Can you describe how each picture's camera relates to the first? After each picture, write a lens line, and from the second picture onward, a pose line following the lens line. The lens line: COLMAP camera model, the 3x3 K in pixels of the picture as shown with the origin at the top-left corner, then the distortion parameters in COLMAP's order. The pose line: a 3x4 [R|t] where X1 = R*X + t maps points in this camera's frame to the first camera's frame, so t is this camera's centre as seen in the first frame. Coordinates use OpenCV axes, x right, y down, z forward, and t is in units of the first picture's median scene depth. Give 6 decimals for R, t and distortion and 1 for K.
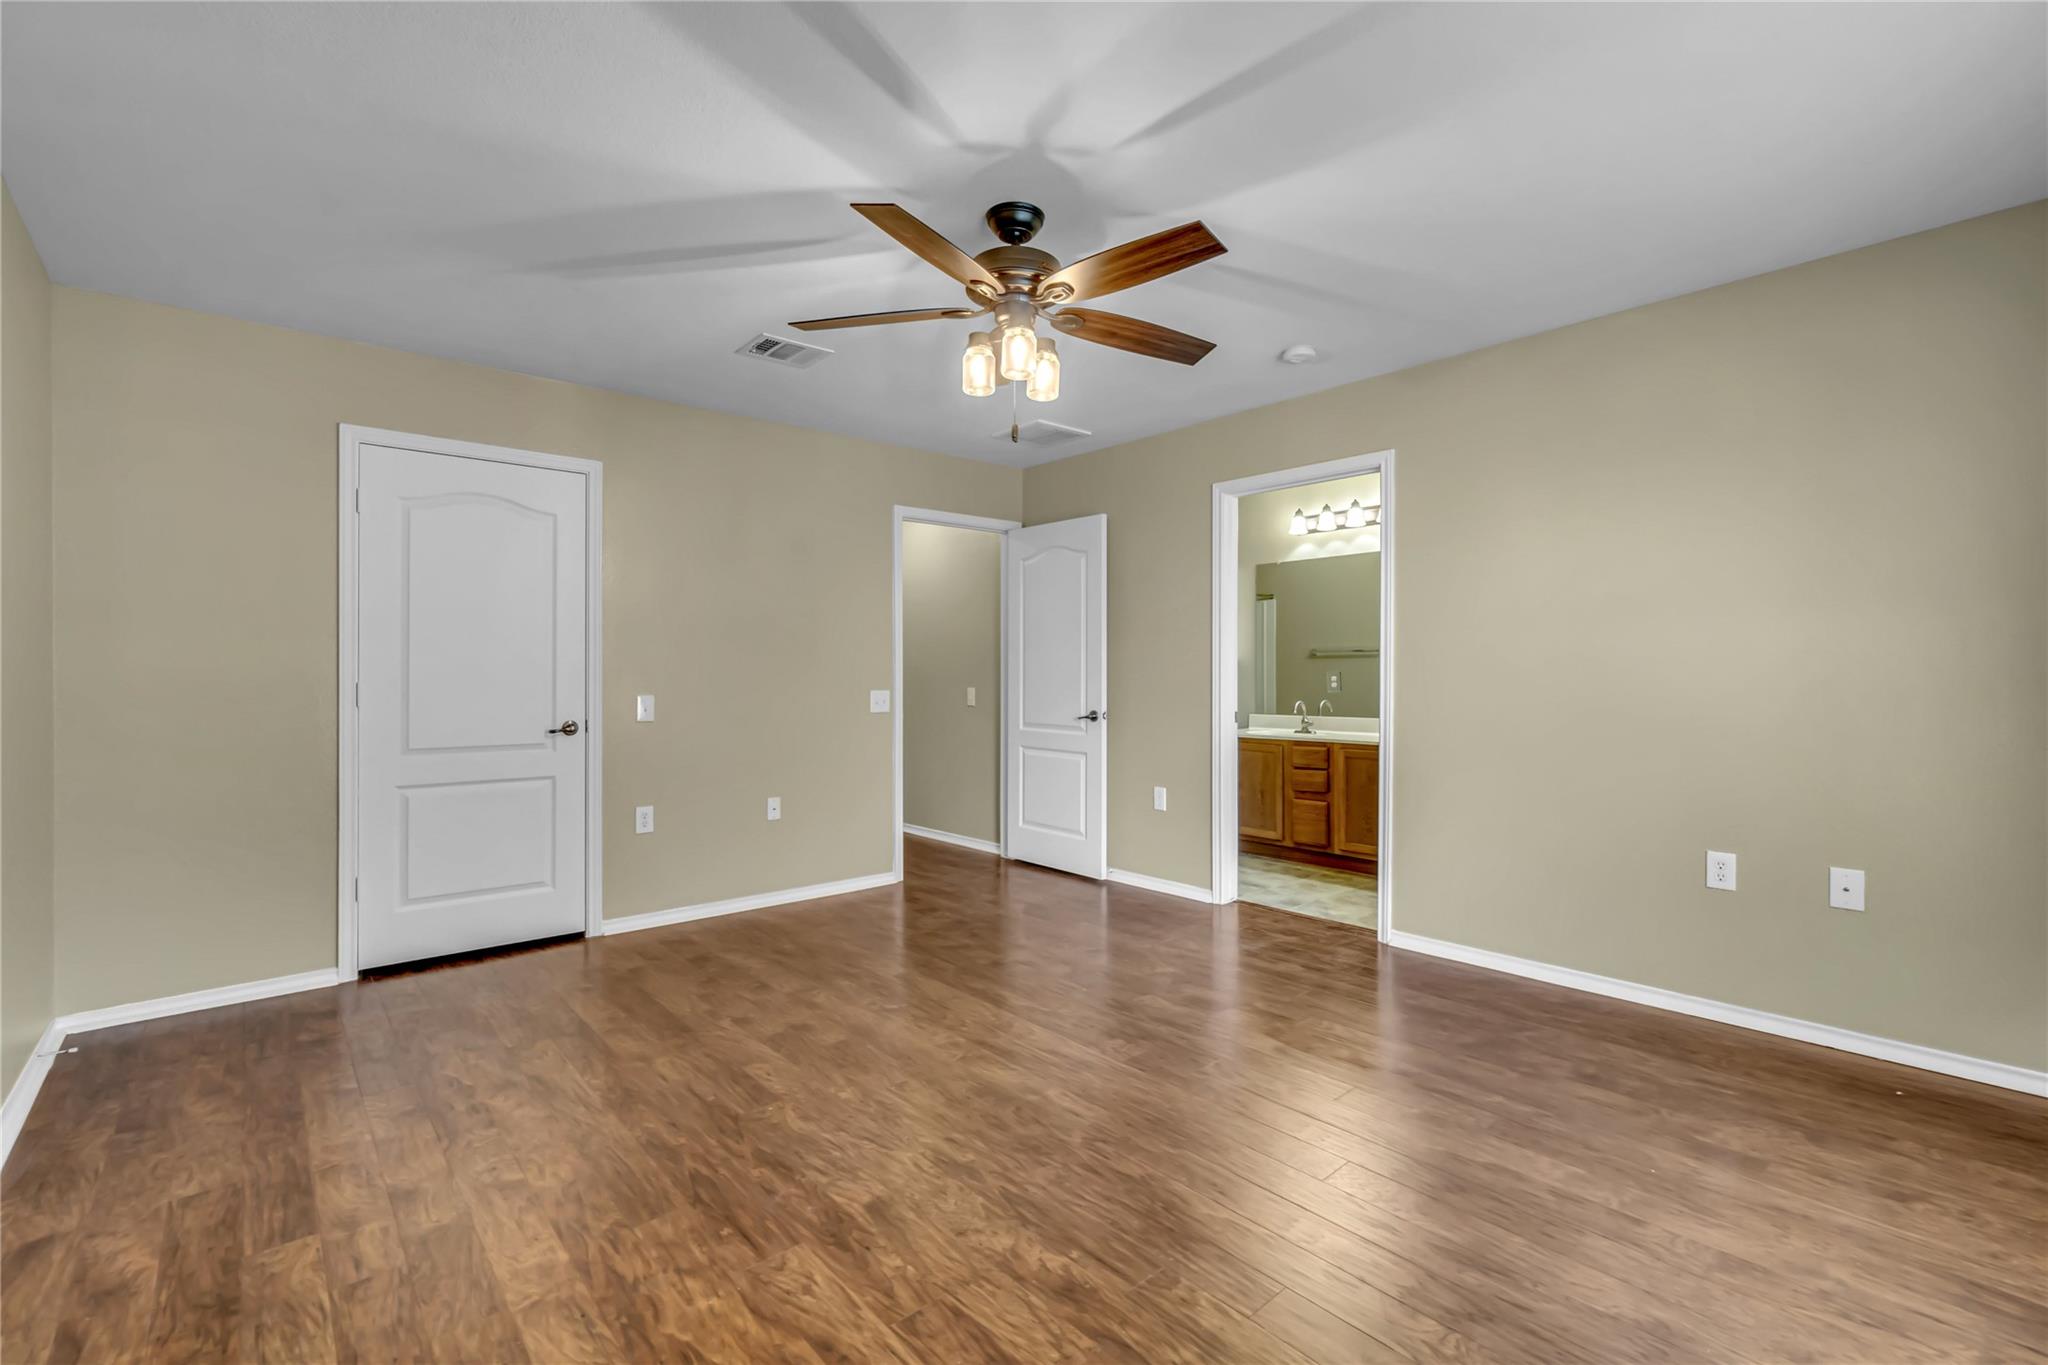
lens RADIAL K [[895.0, 0, 1022.7], [0, 895.0, 683.6], [0, 0, 1]] dist [-0.001094, 0.000409]
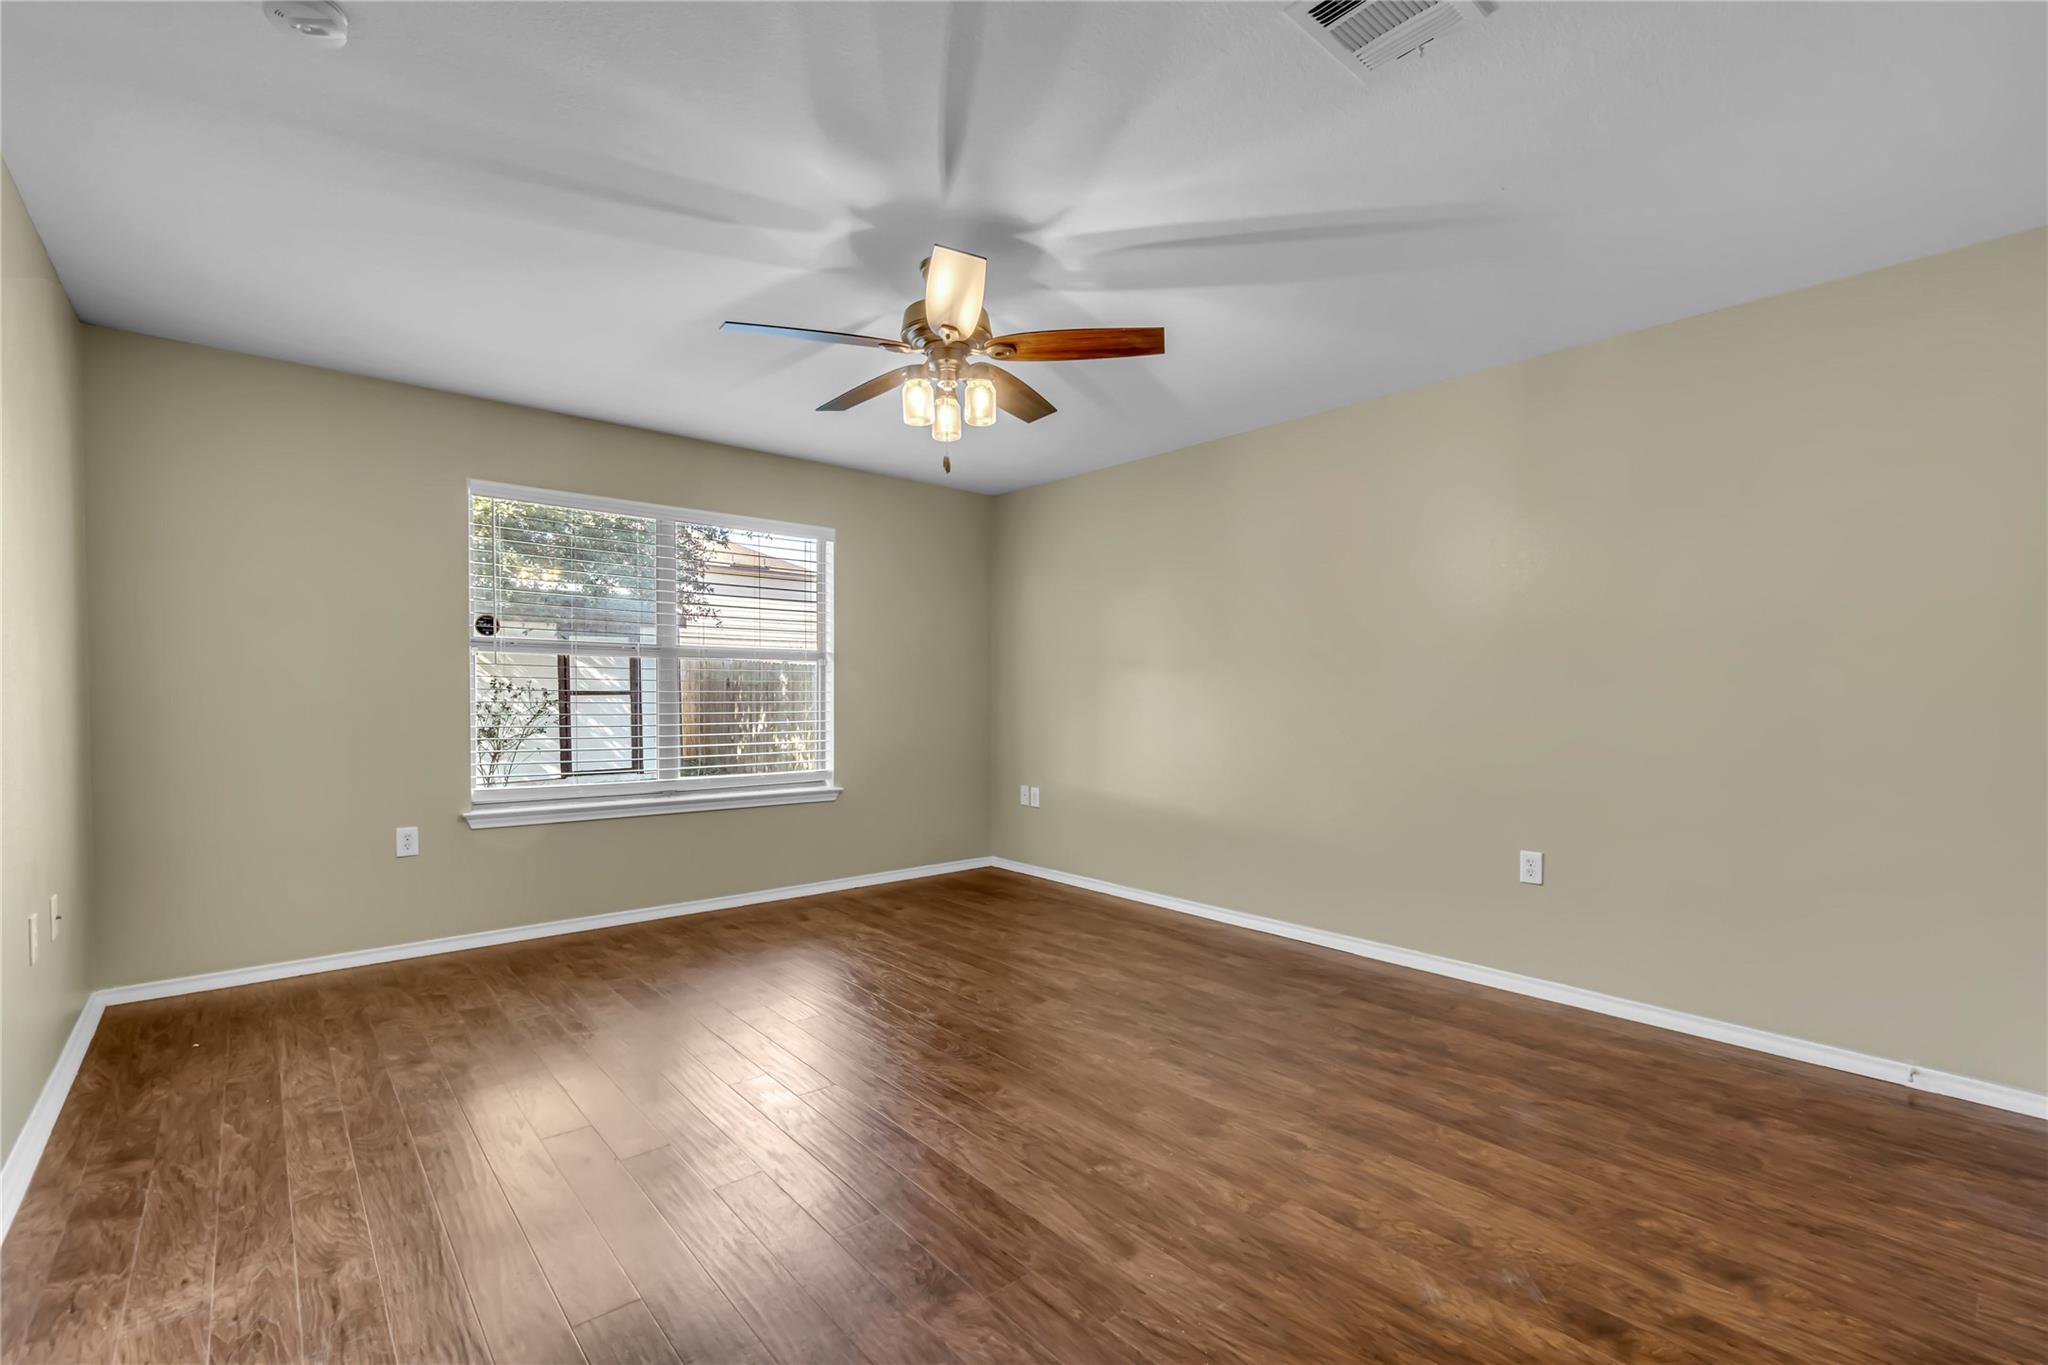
lens RADIAL K [[885.1, 0, 1016.0], [0, 885.1, 680.9], [0, 0, 1]] dist [-0.002207, 0.000148]
pose [[-0.999982, -0.001570, 0.005798, -0.096571], [-0.001586, 0.999995, -0.002724, -0.018276], [-0.005793, -0.002733, -0.999979, 2.027038]]
